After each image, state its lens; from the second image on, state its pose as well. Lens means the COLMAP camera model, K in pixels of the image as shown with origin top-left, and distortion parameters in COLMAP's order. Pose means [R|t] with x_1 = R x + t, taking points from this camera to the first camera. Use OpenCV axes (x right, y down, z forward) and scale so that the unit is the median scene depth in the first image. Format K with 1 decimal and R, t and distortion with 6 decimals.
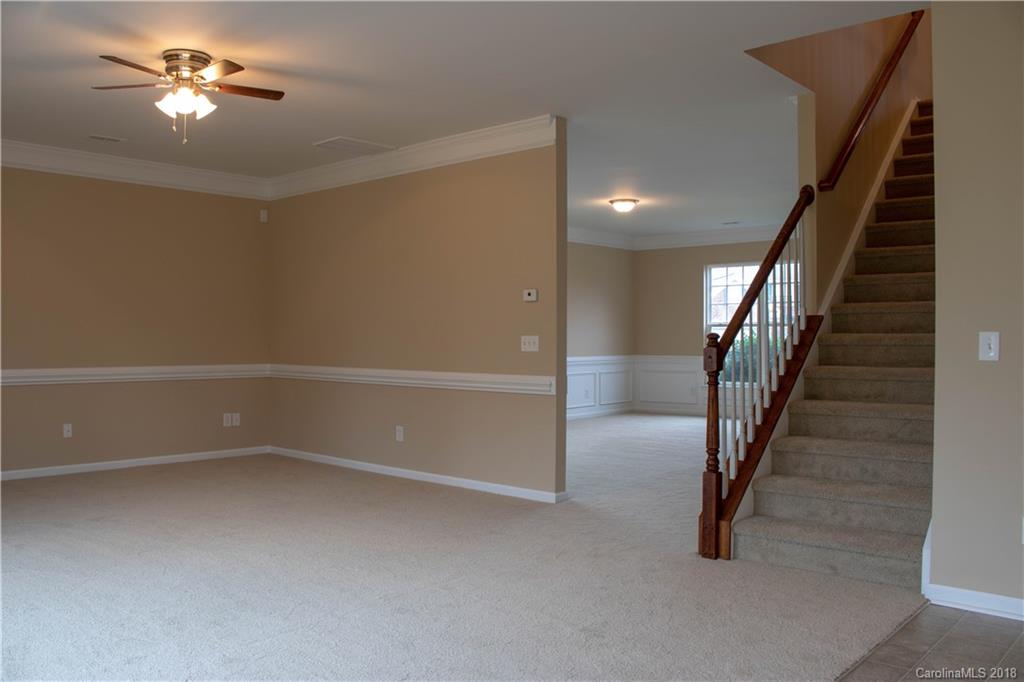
lens RADIAL K [[848.1, 0, 509.5], [0, 848.1, 342.8], [0, 0, 1]] dist [-0.163955, 0.136591]
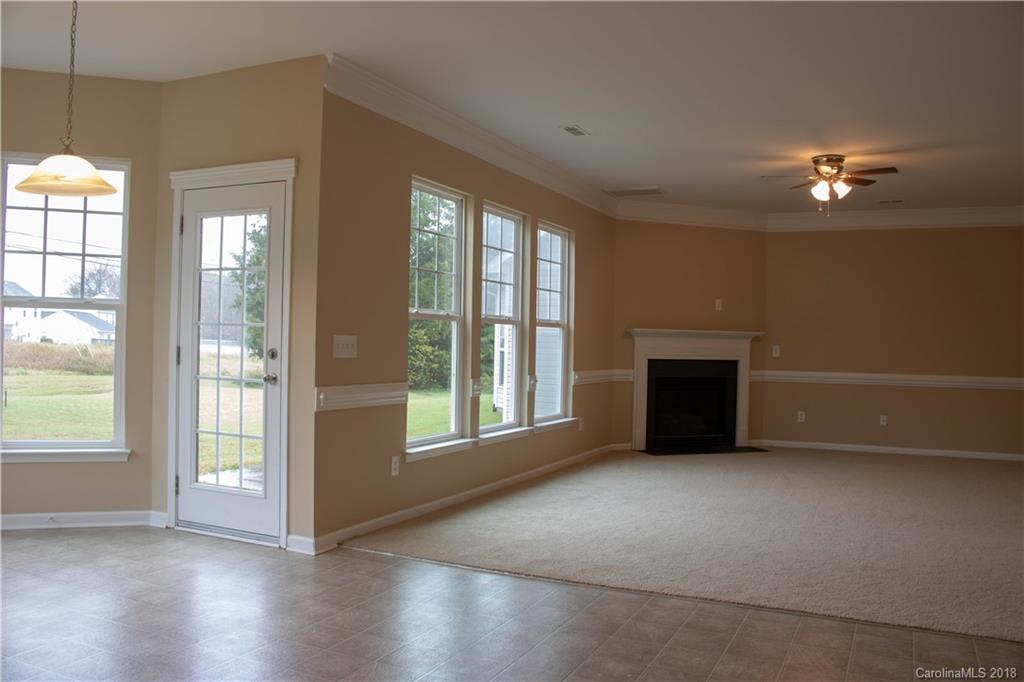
lens RADIAL K [[848.1, 0, 509.5], [0, 848.1, 342.8], [0, 0, 1]] dist [-0.163955, 0.136591]
pose [[0.291257, 0.003508, -0.956639, 0.651704], [-0.024910, 0.999682, -0.003918, 0.000909], [0.956321, 0.024971, 0.291251, 0.024044]]
